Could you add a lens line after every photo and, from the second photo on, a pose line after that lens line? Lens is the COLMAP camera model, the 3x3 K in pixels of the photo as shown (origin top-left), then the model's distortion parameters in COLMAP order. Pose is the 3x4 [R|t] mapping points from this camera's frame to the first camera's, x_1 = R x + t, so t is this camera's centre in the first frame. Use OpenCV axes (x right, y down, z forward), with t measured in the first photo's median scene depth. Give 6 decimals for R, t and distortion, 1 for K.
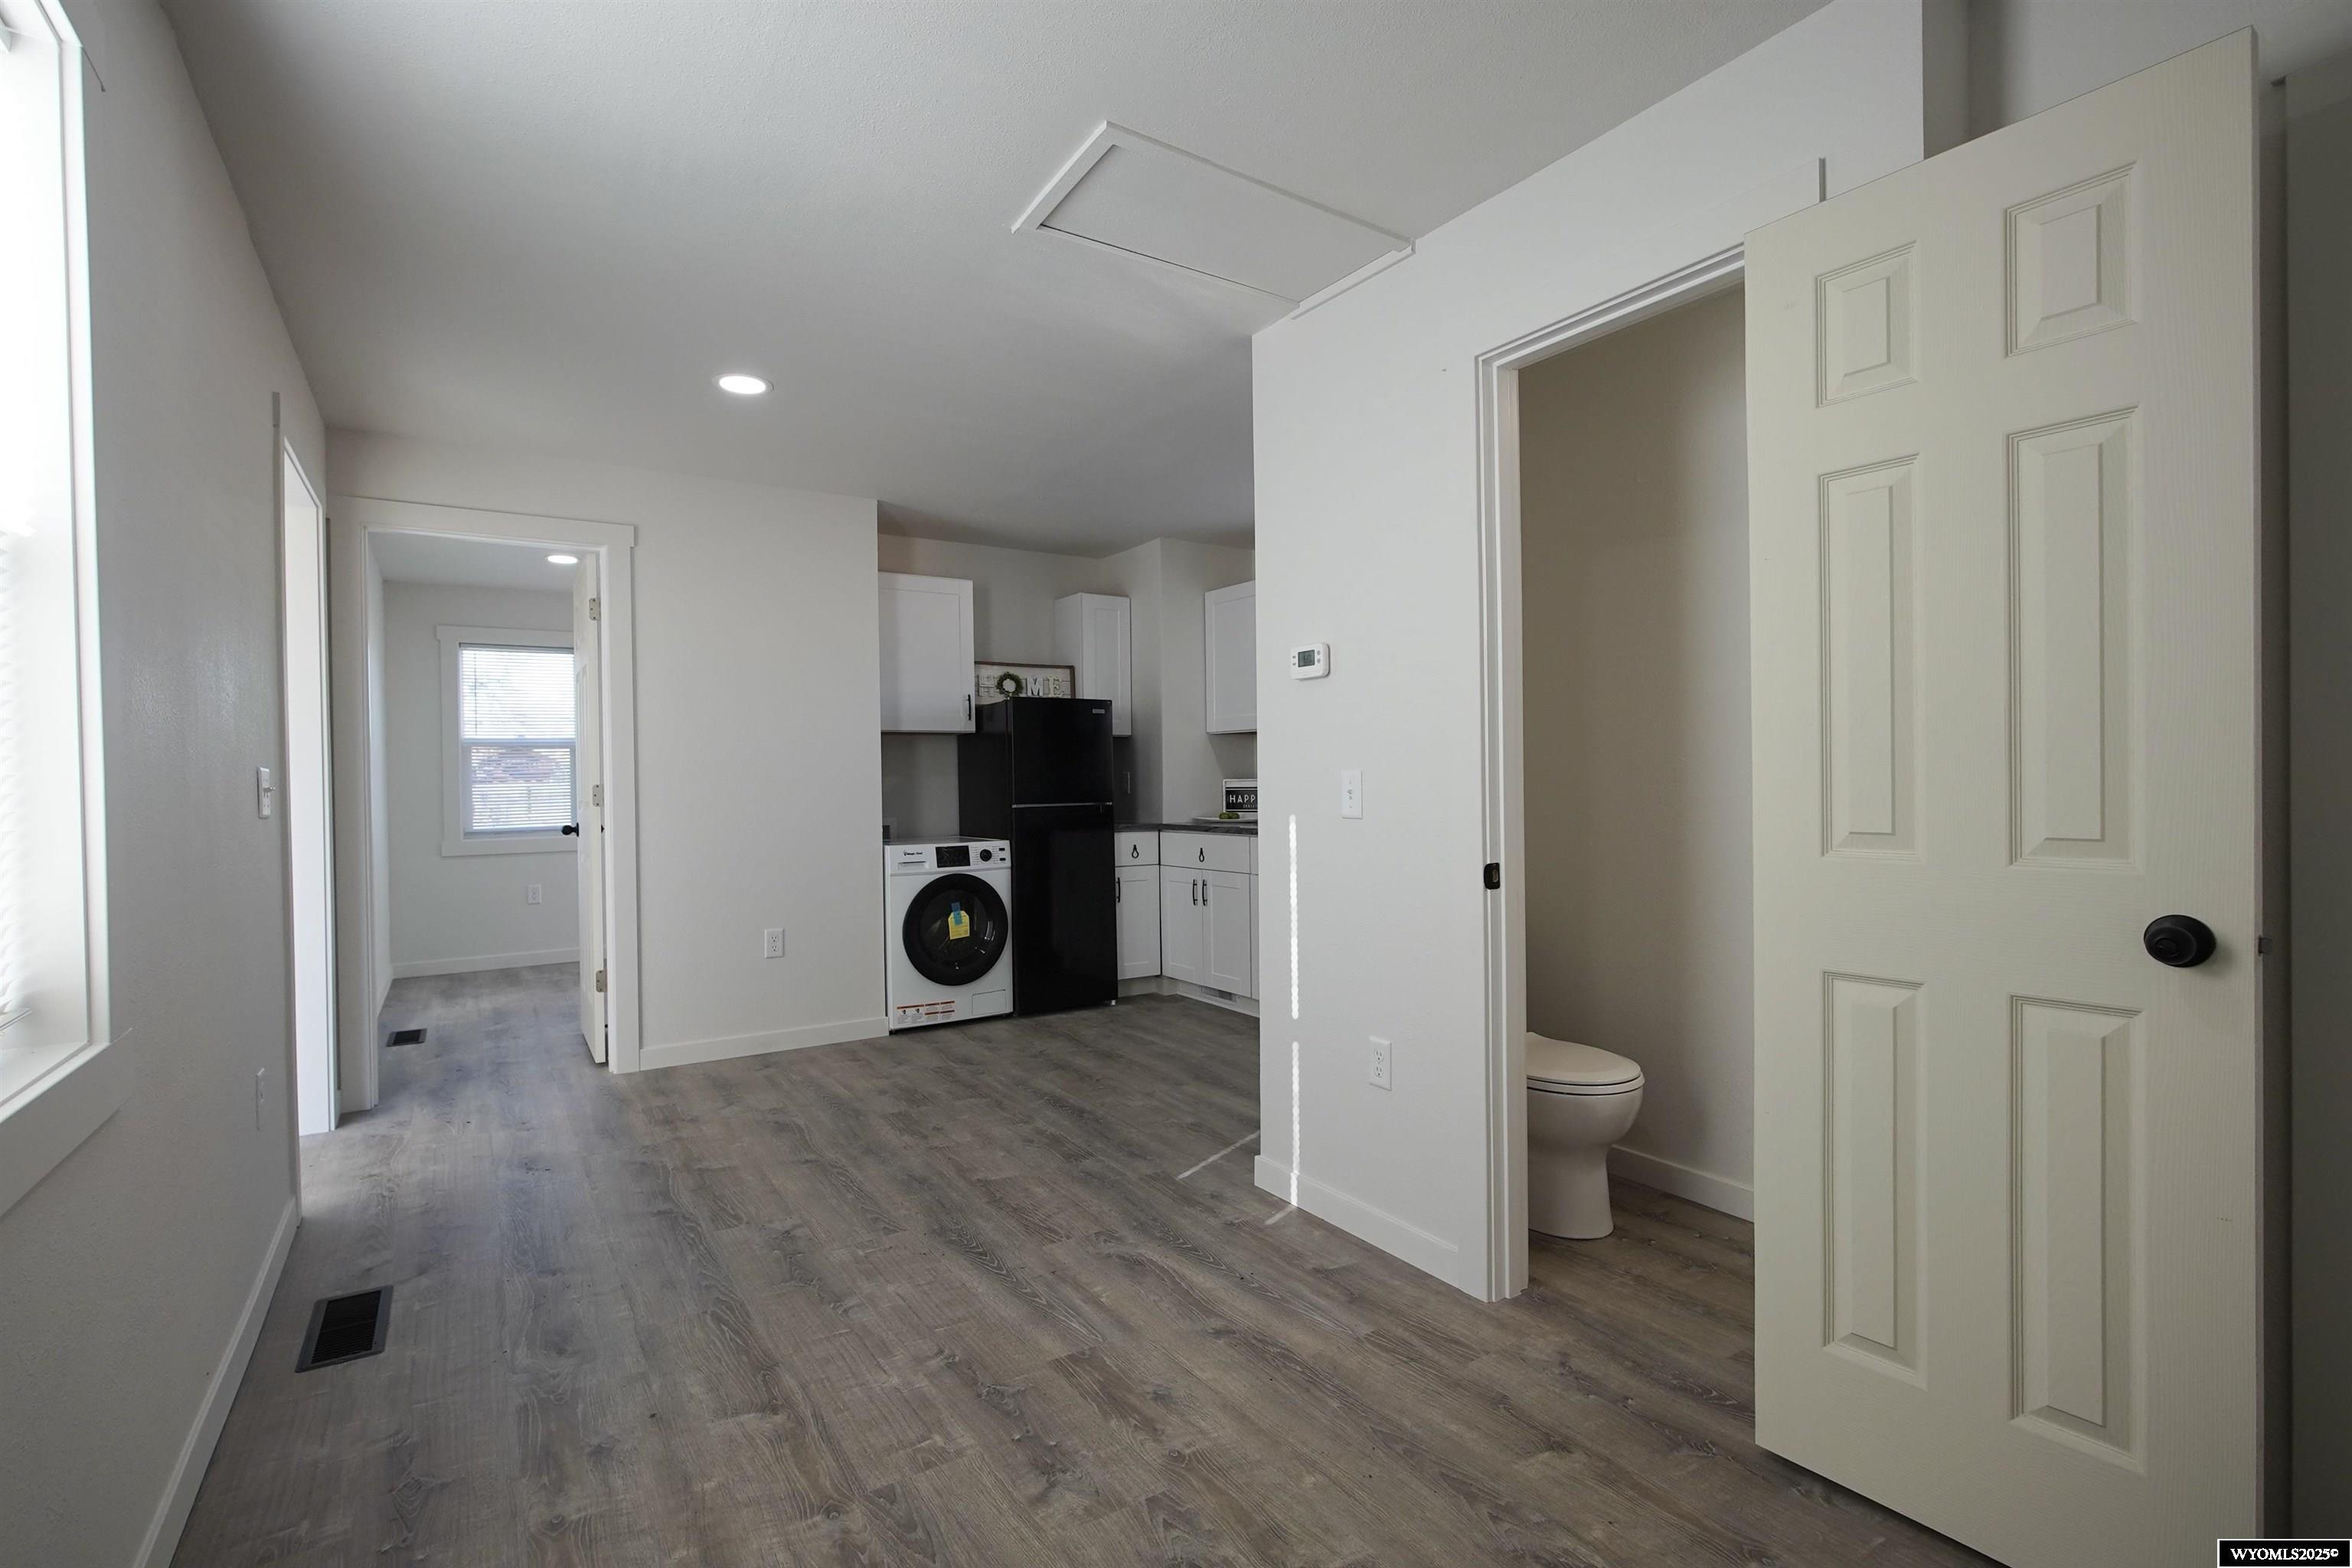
lens RADIAL K [[1079.0, 0, 1173.5], [0, 1079.0, 787.9], [0, 0, 1]] dist [-0.018838, 0.010244]
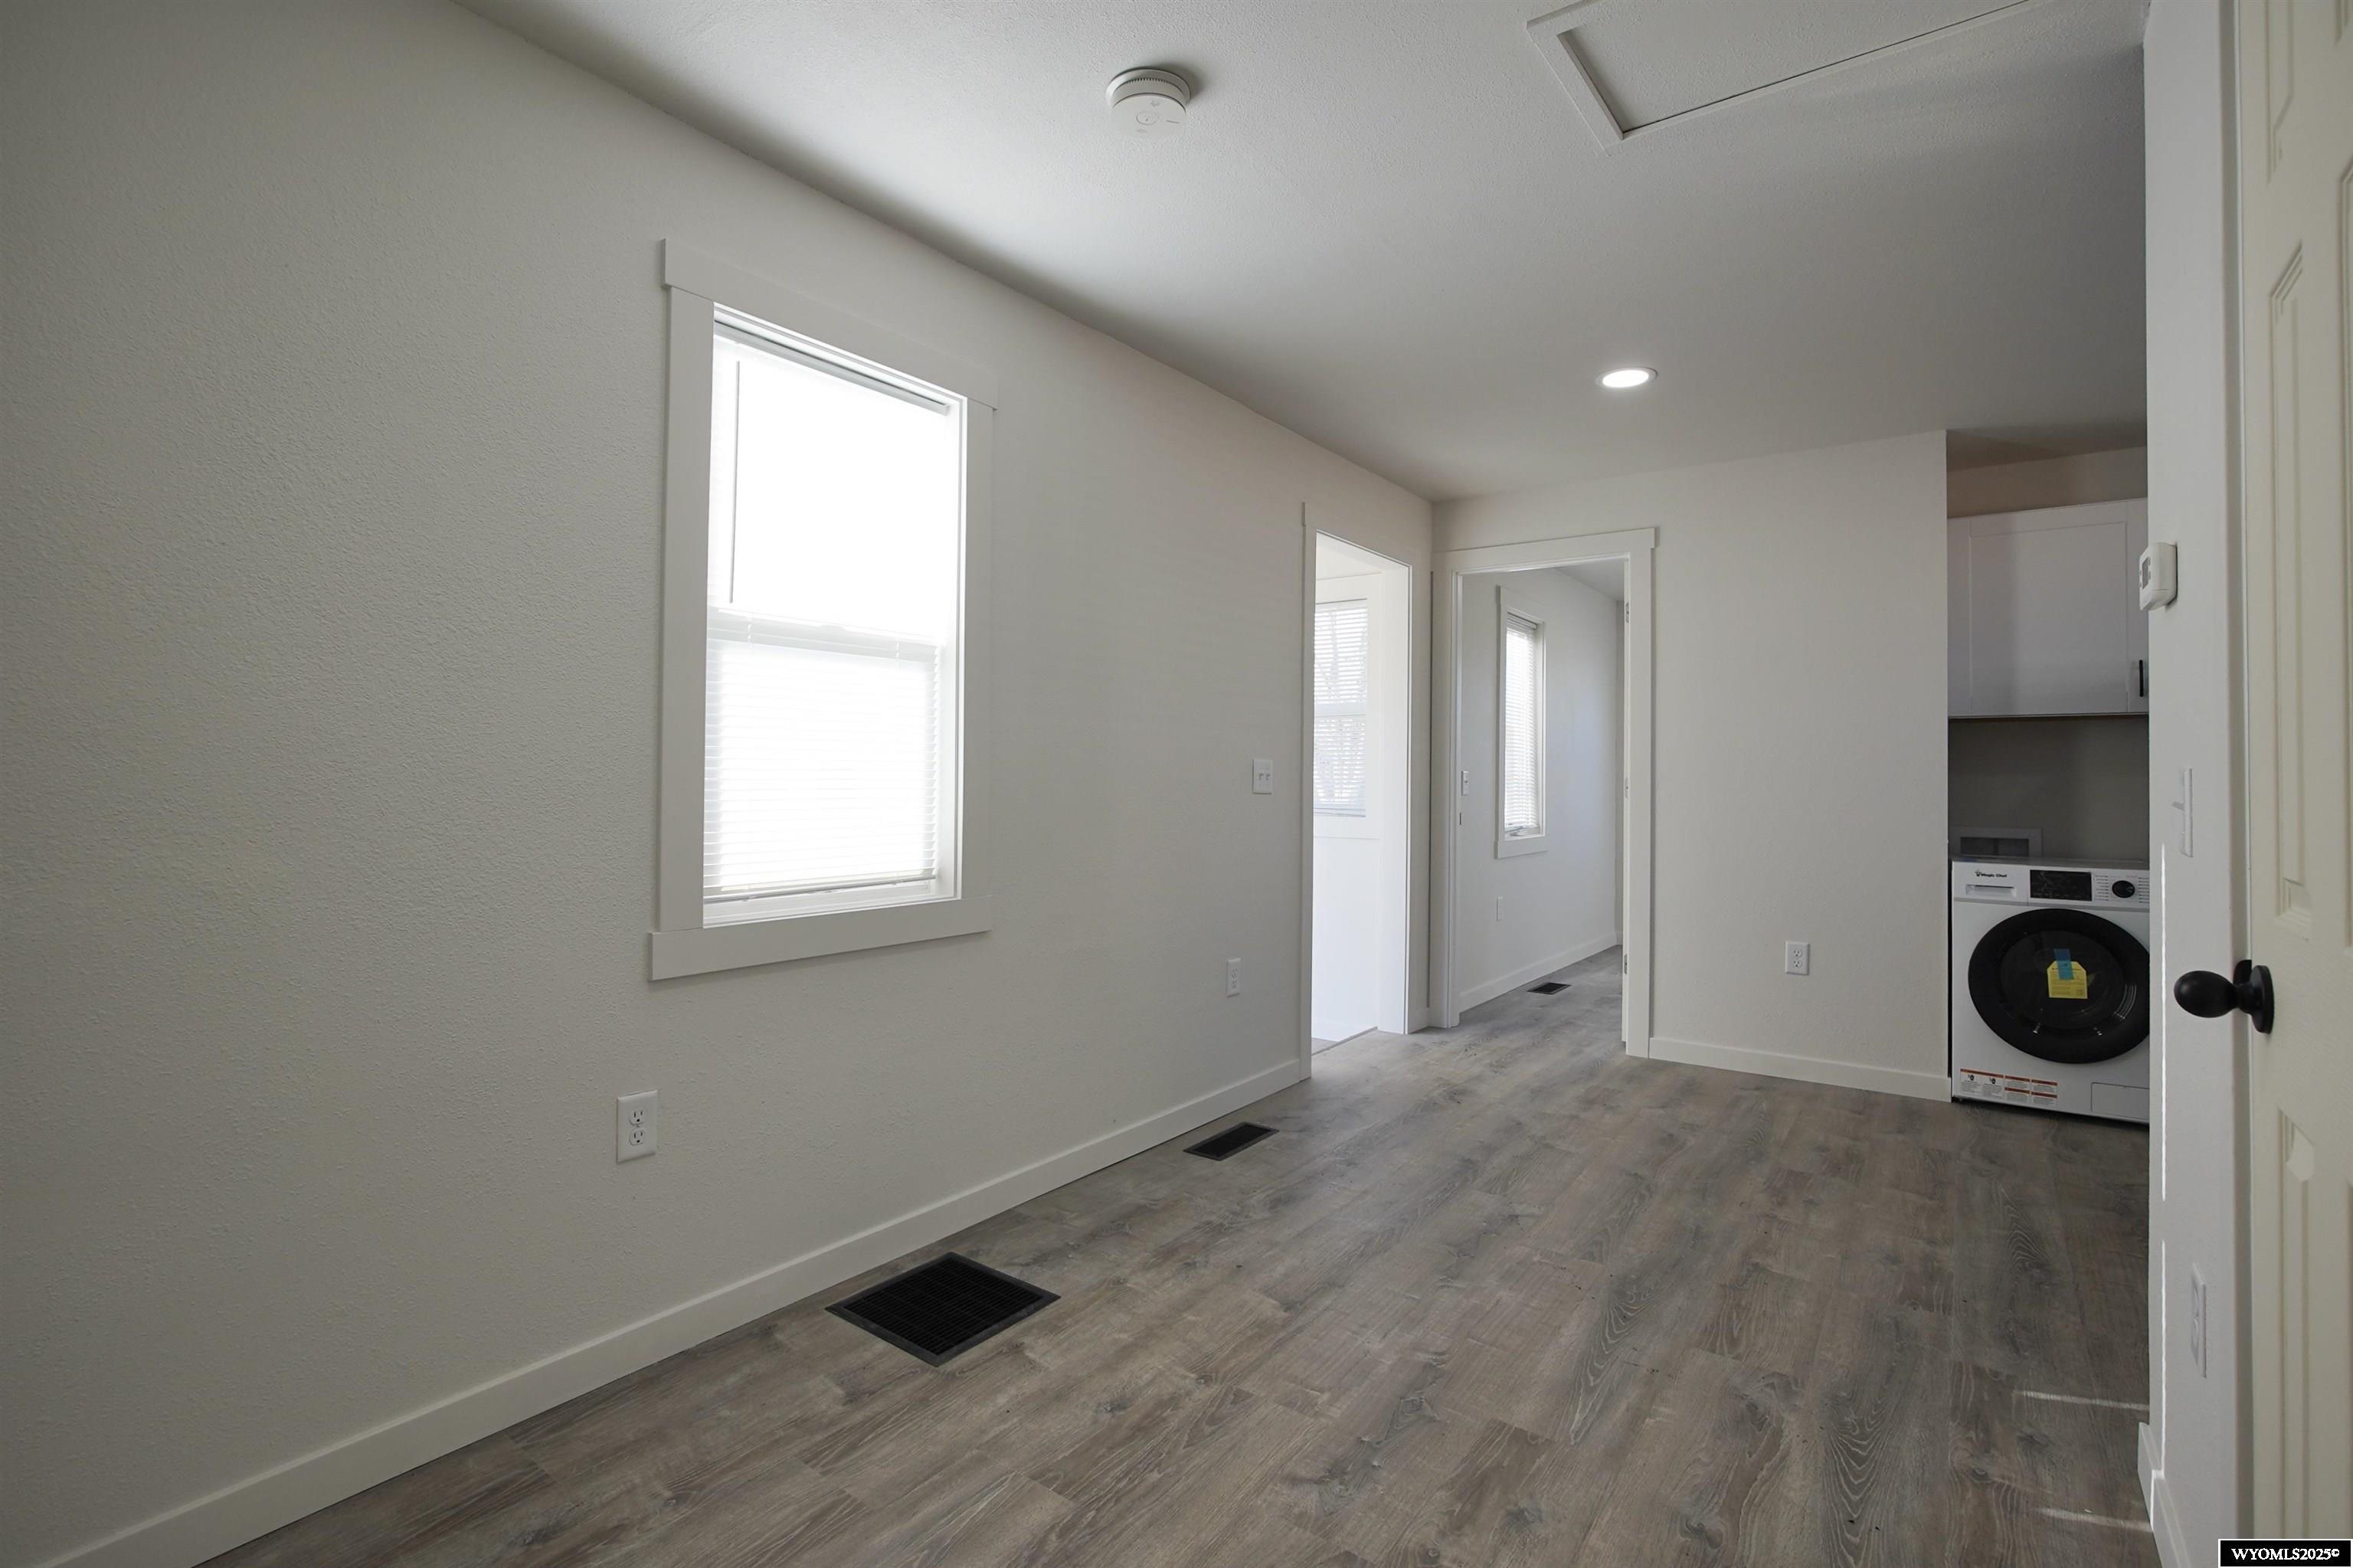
lens RADIAL K [[1097.9, 0, 1181.1], [0, 1097.9, 762.6], [0, 0, 1]] dist [-0.021052, 0.010393]
pose [[0.351537, 0.002366, -0.936171, 0.501767], [-0.021936, 0.999743, -0.005710, -0.003981], [0.935917, 0.022543, 0.351499, 0.327581]]
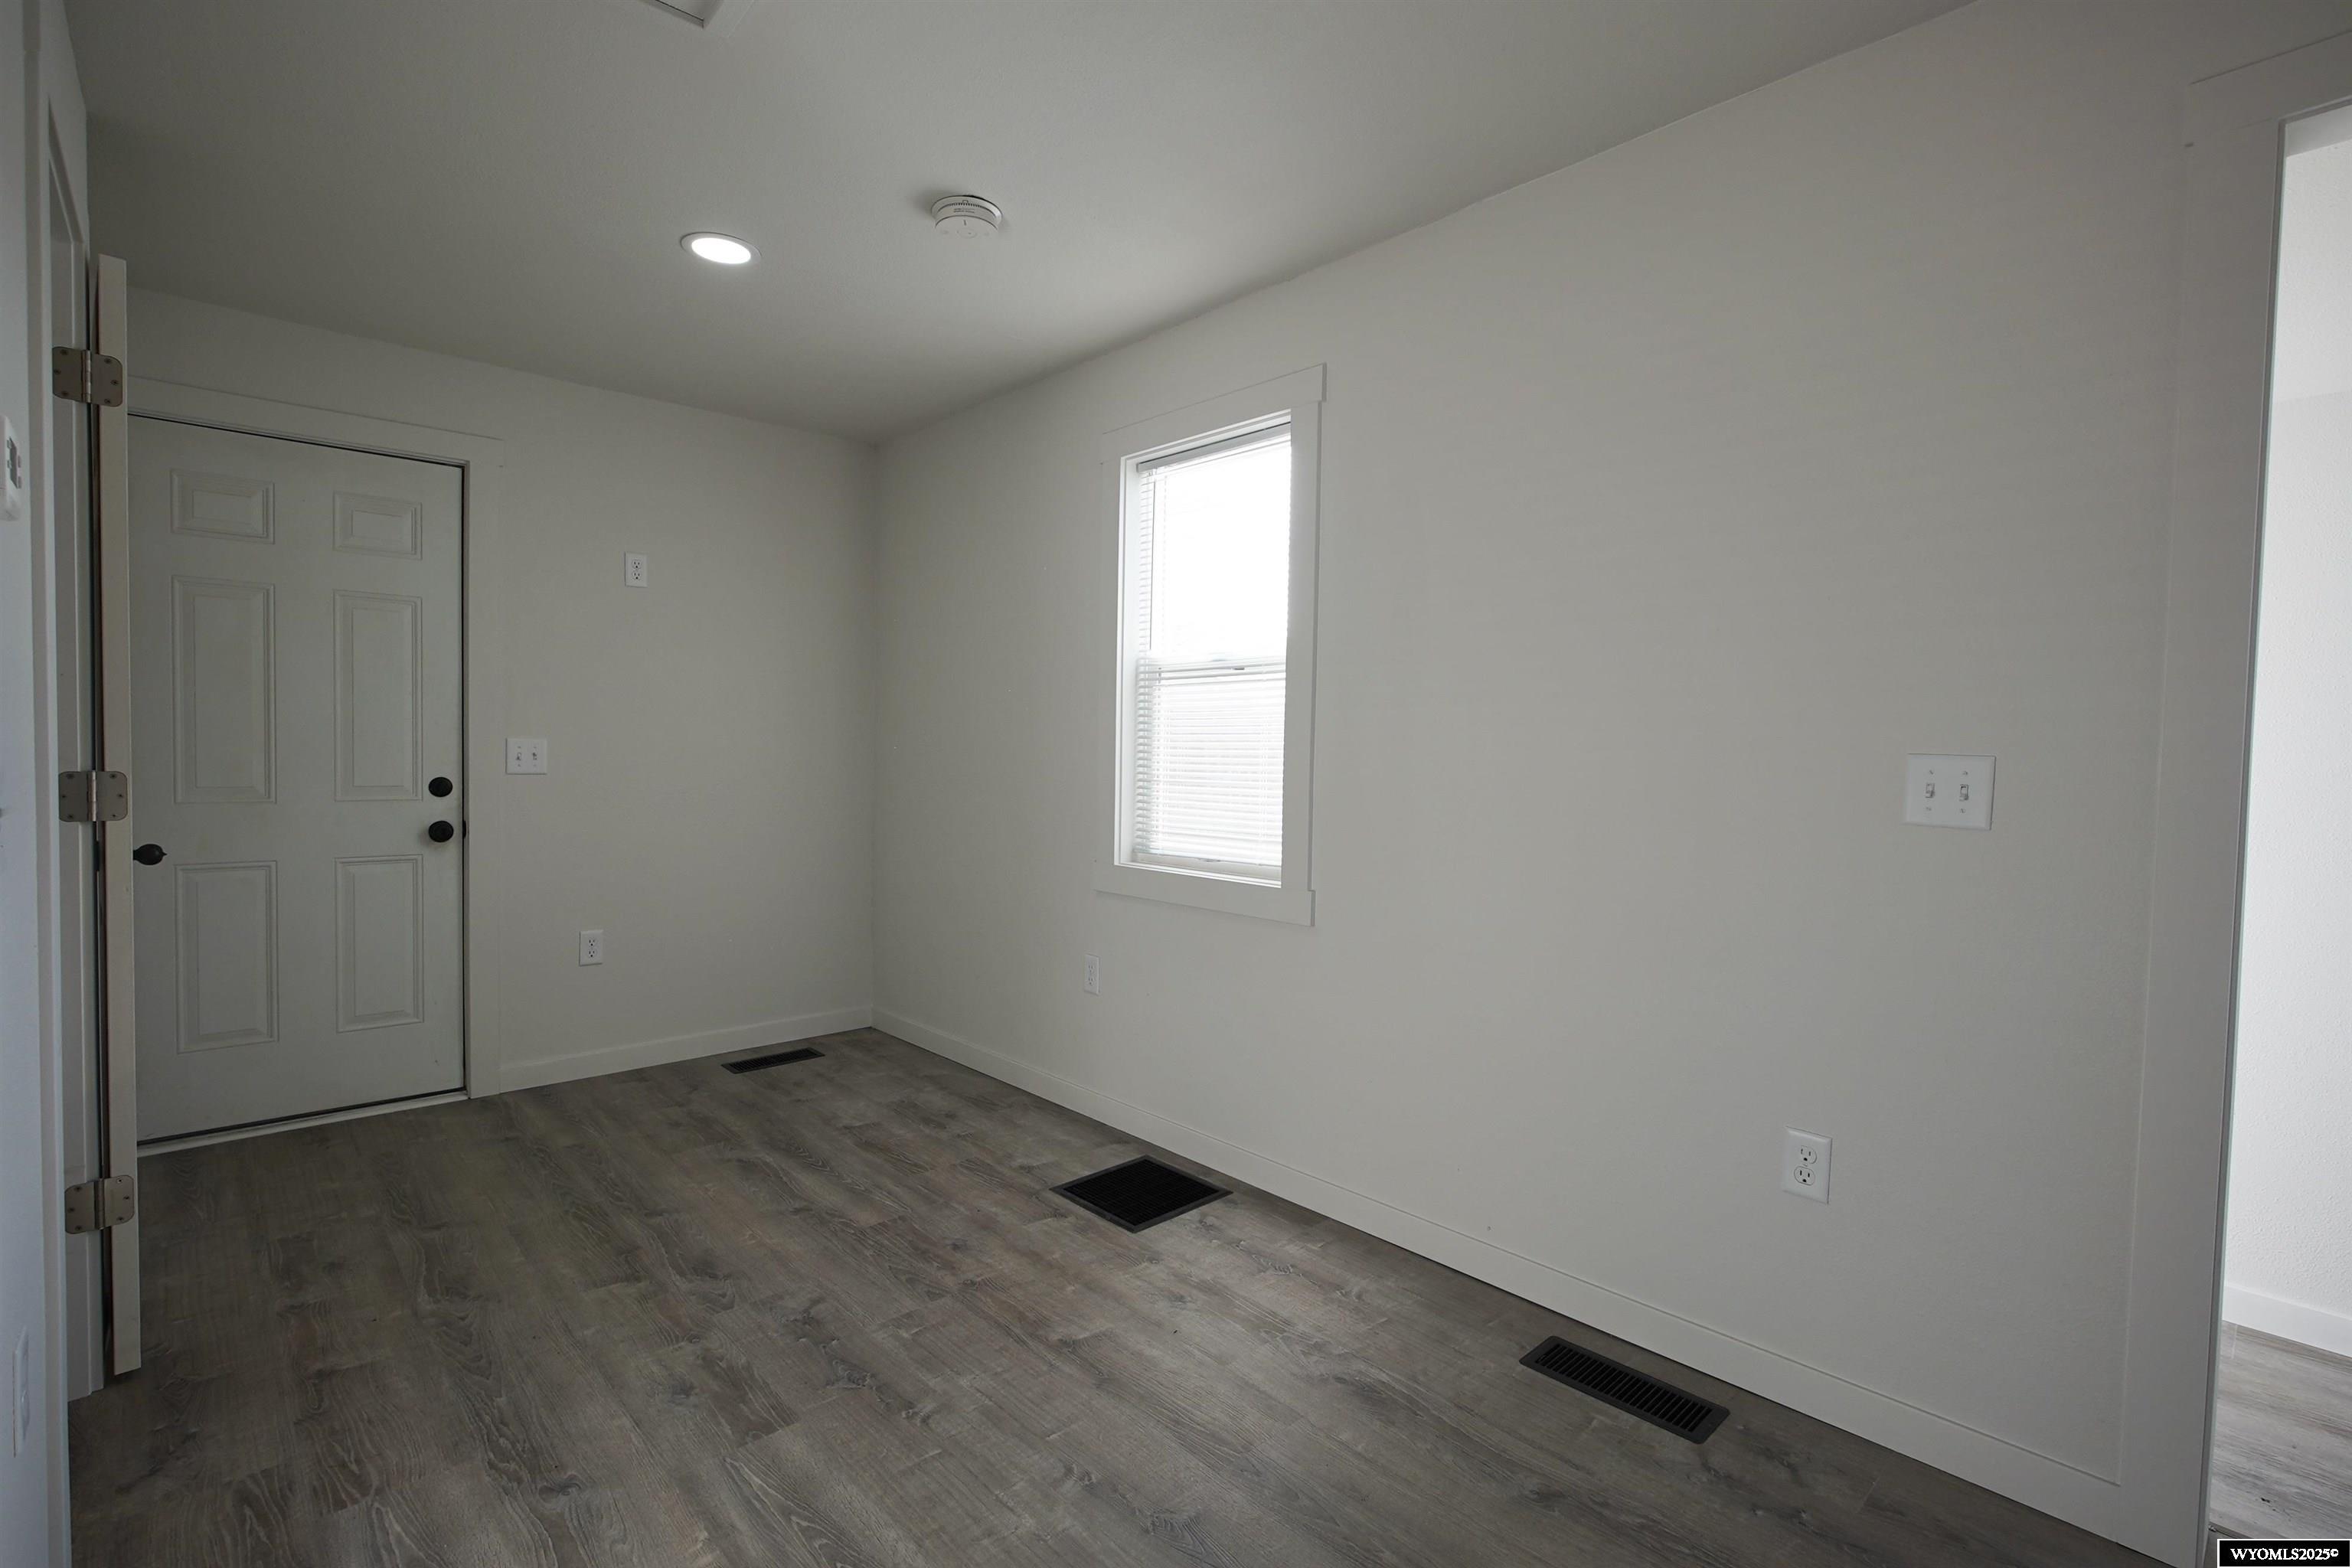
lens RADIAL K [[1079.0, 0, 1173.5], [0, 1079.0, 787.9], [0, 0, 1]] dist [-0.018838, 0.010244]
pose [[-0.986764, 0.003910, -0.162116, -0.219798], [-0.003891, 0.998851, 0.047774, -0.027428], [0.162116, 0.047773, -0.985615, 1.483637]]
